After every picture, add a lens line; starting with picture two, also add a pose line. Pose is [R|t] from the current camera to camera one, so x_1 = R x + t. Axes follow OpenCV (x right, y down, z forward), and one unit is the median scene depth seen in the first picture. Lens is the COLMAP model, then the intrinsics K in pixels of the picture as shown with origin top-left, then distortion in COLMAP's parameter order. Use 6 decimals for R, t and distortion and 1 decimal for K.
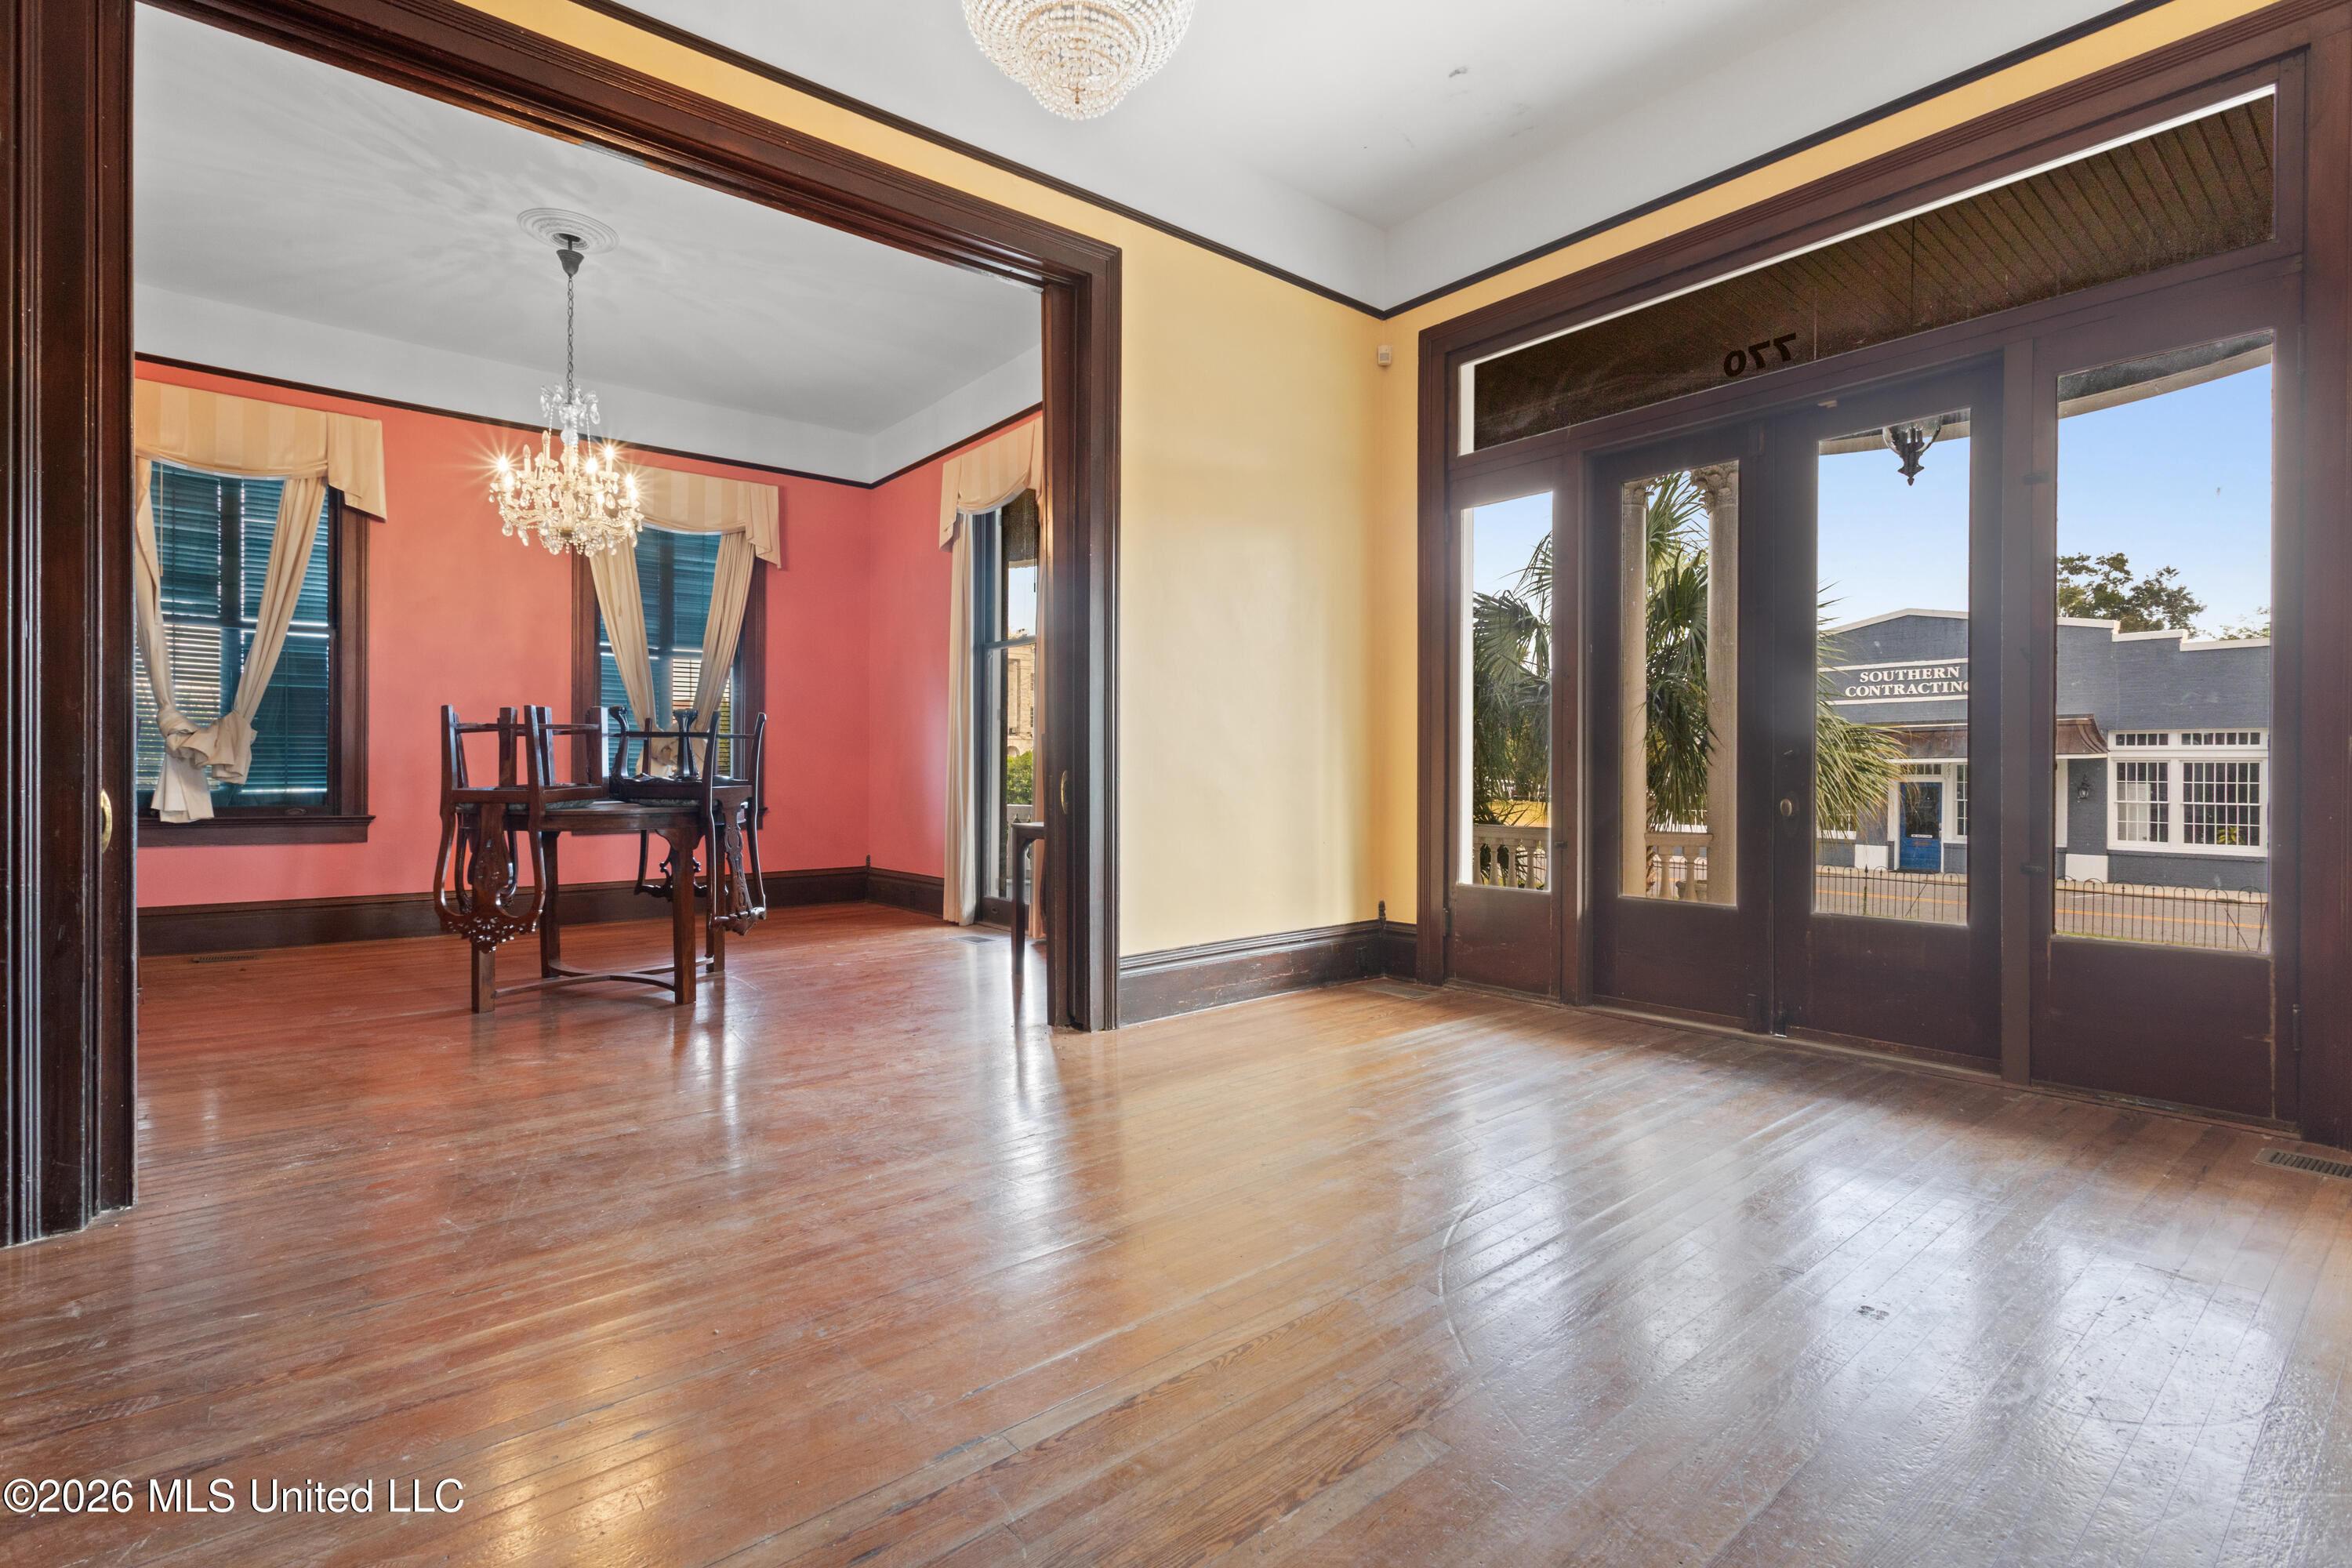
lens RADIAL K [[1121.7, 0, 1175.7], [0, 1121.7, 763.7], [0, 0, 1]] dist [0.001057, 0.001020]
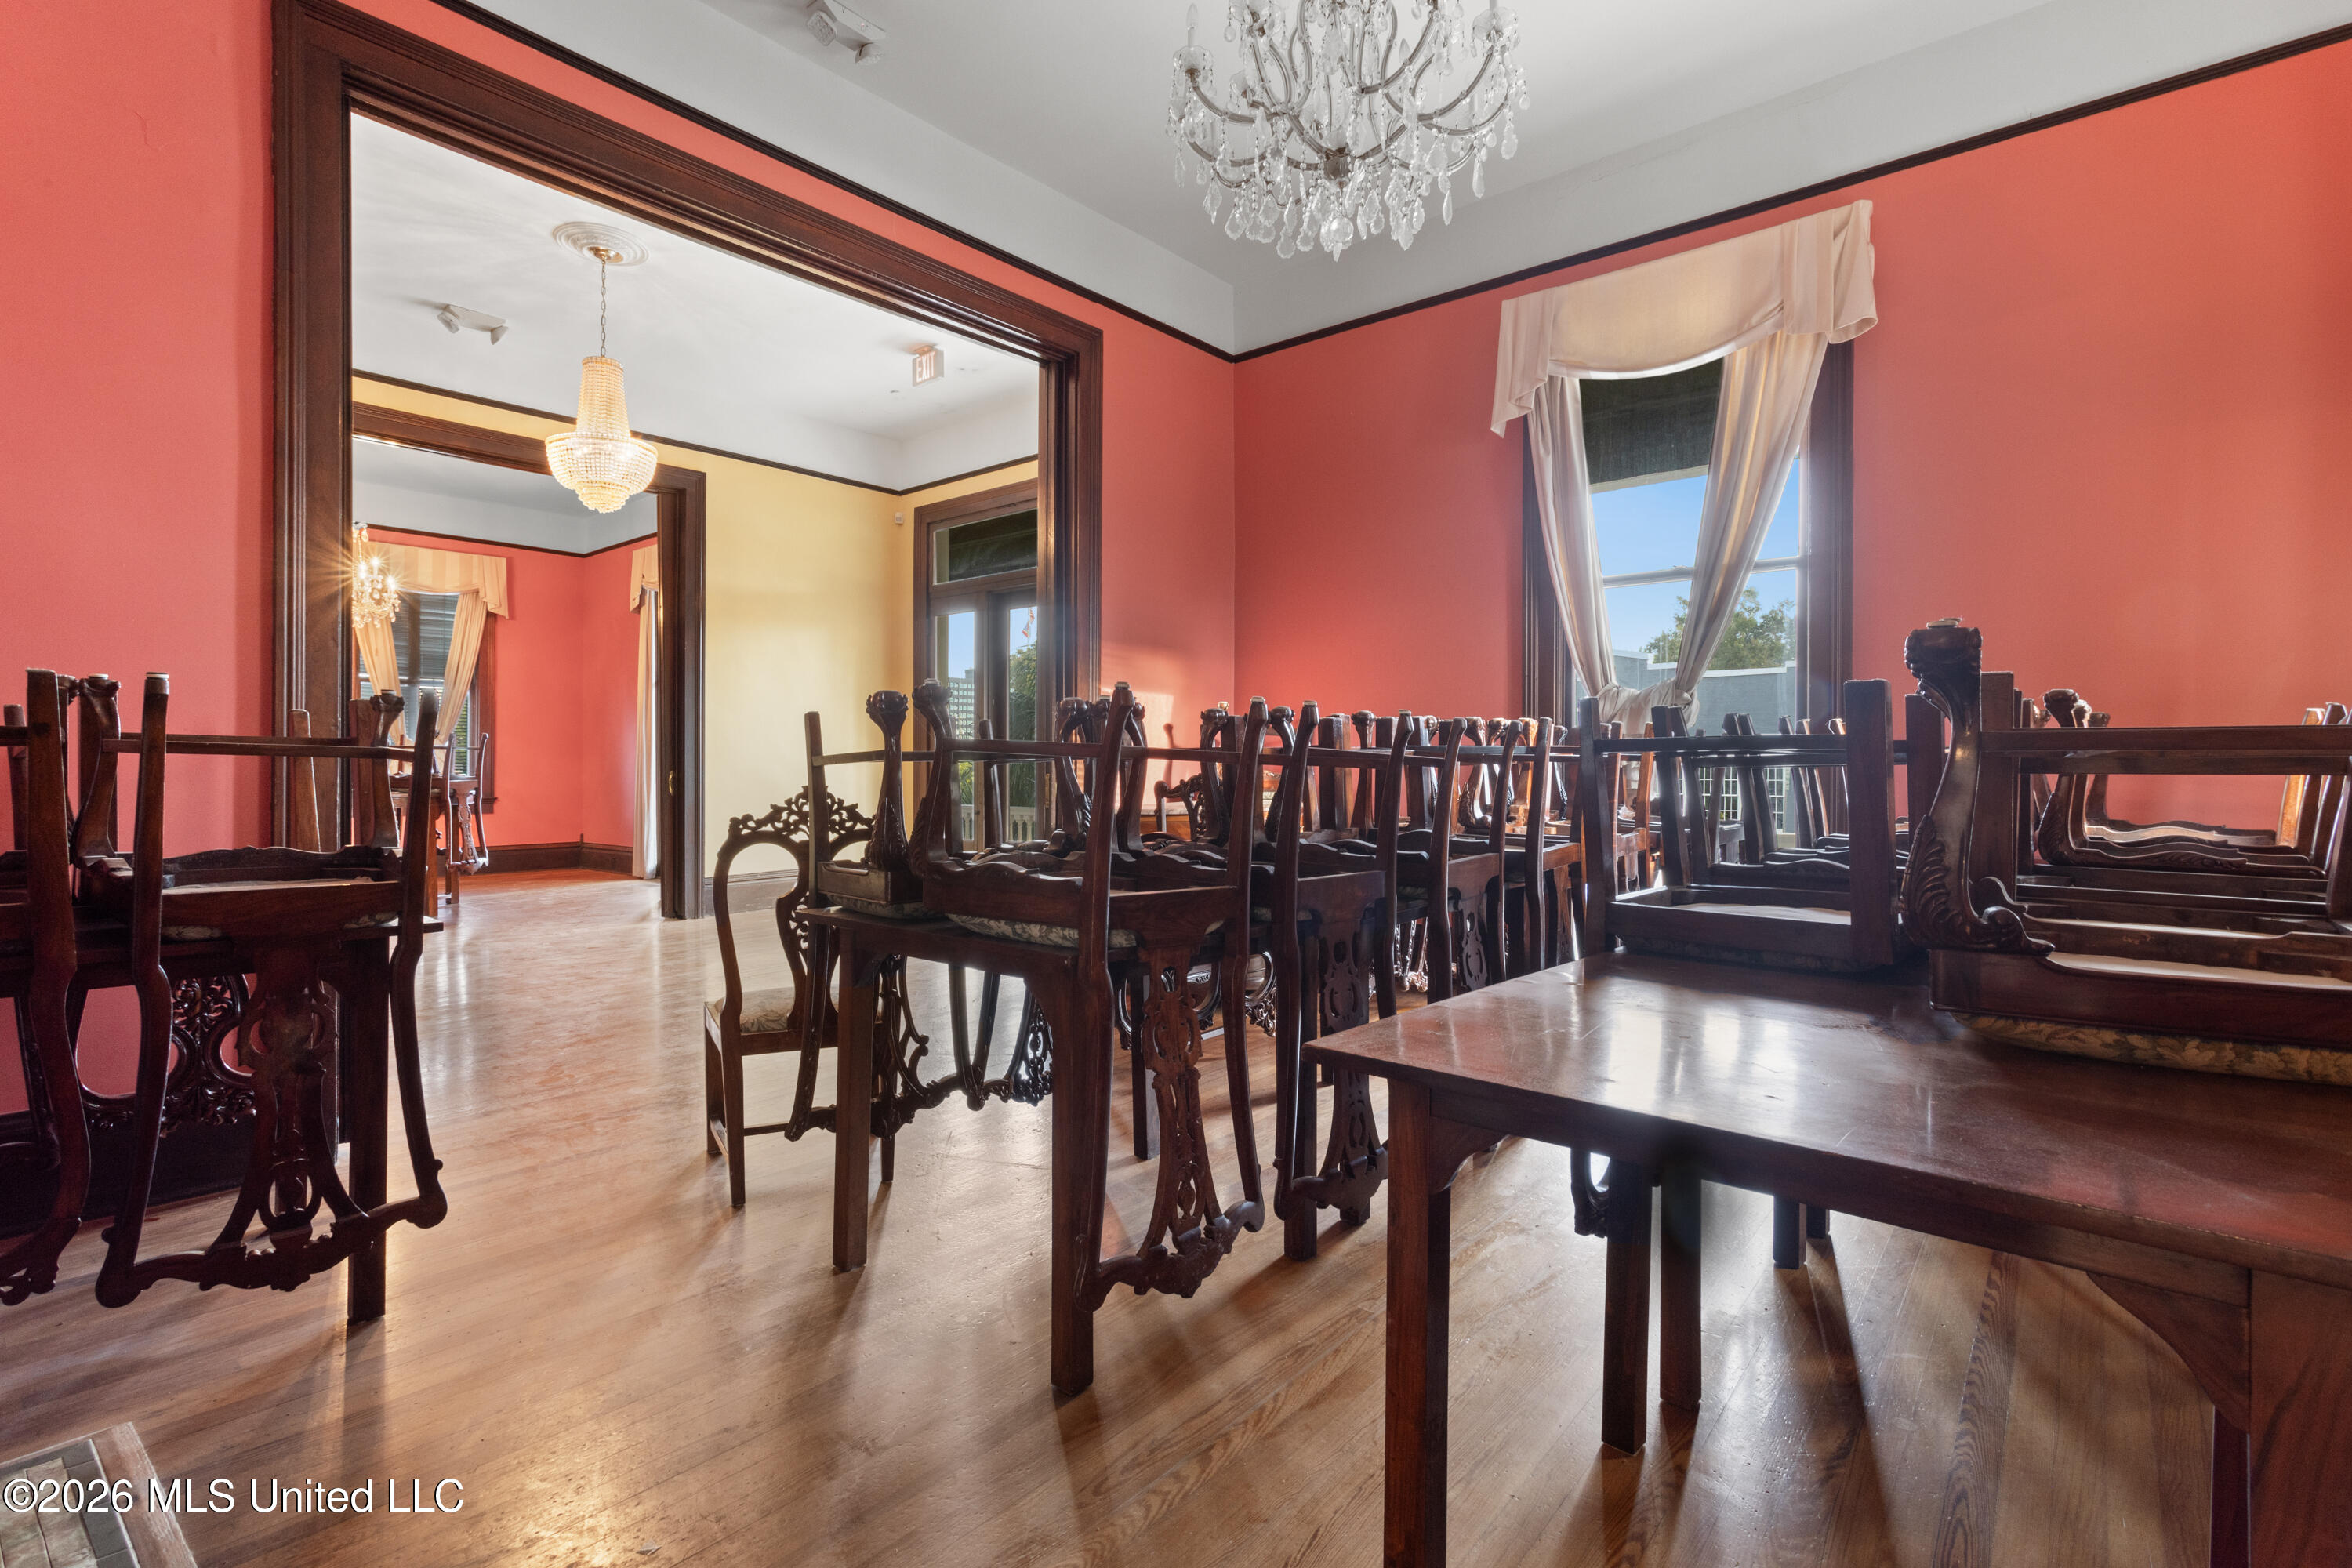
lens RADIAL K [[1121.7, 0, 1181.6], [0, 1121.7, 764.9], [0, 0, 1]] dist [0.001057, 0.001020]
pose [[0.983830, 0.000873, 0.179101, 0.218049], [-0.001416, 0.999995, 0.002903, -0.005495], [-0.179097, -0.003110, 0.983826, -0.506767]]
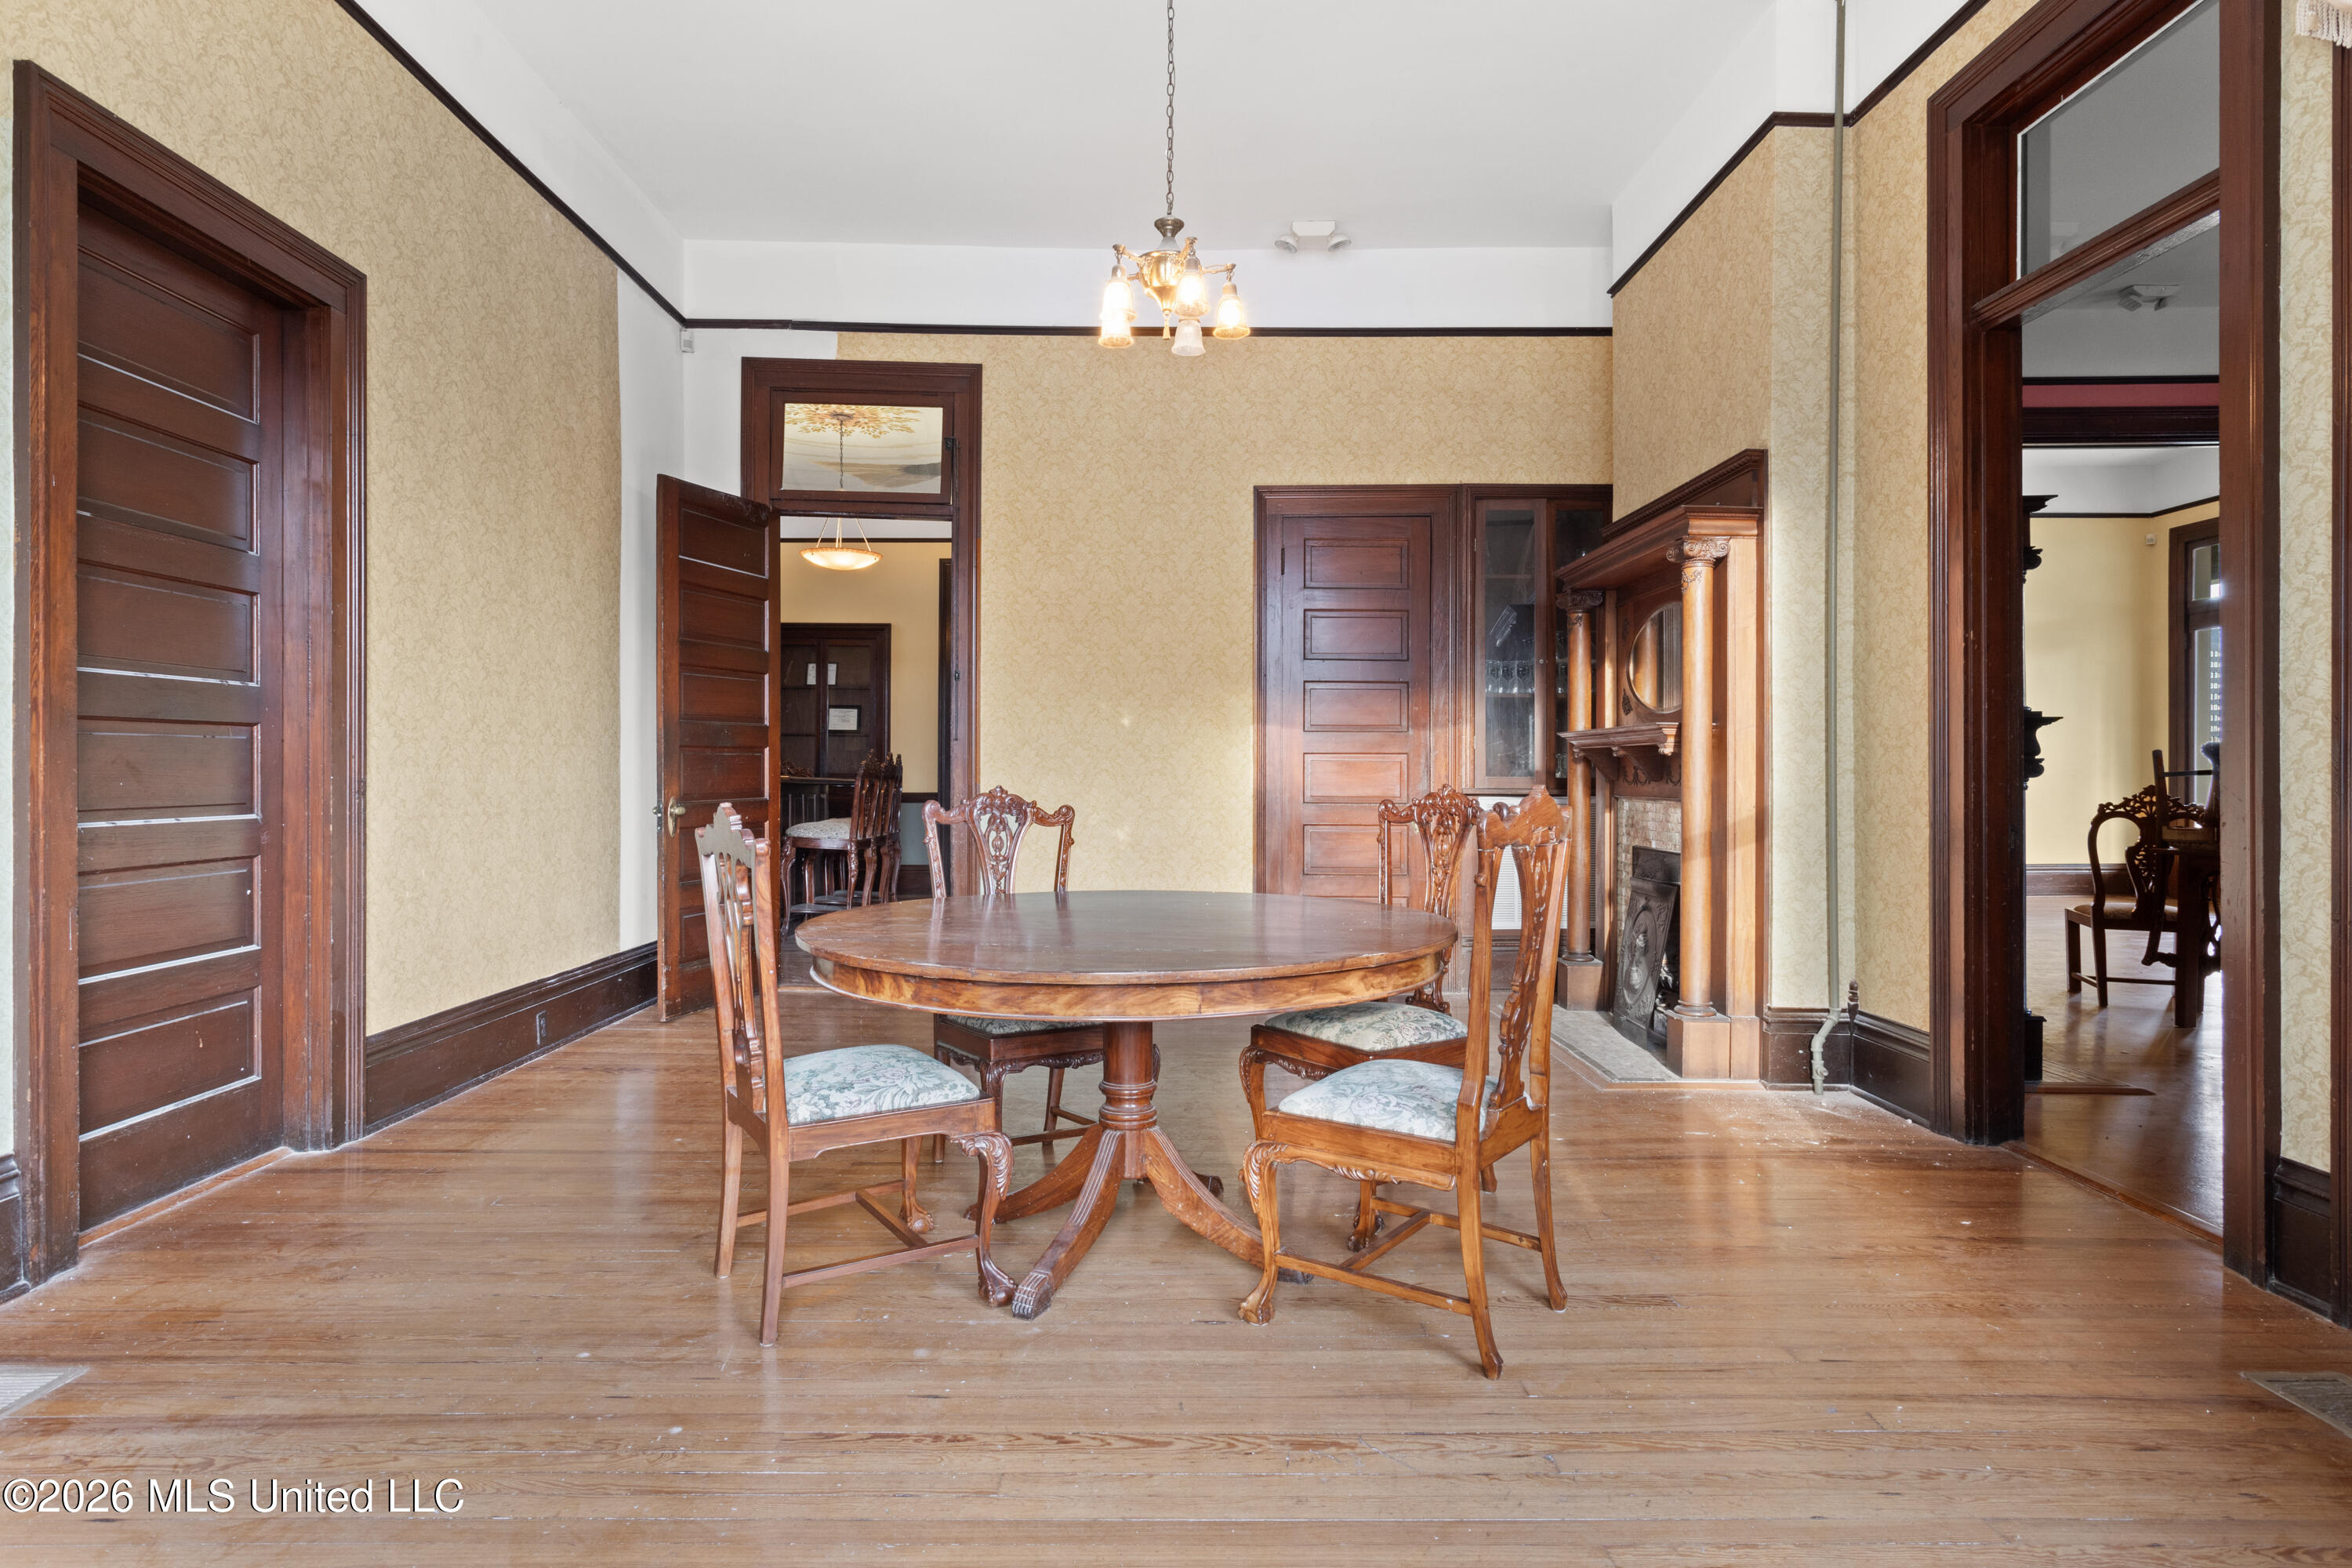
lens RADIAL K [[1309.0, 0, 1181.7], [0, 1309.0, 769.4], [0, 0, 1]] dist [0.007274, 0.001342]
pose [[0.780851, -0.006253, -0.624686, 0.205319], [0.002596, 0.999974, -0.006764, -0.004472], [0.624711, 0.003660, 0.780847, -1.084102]]
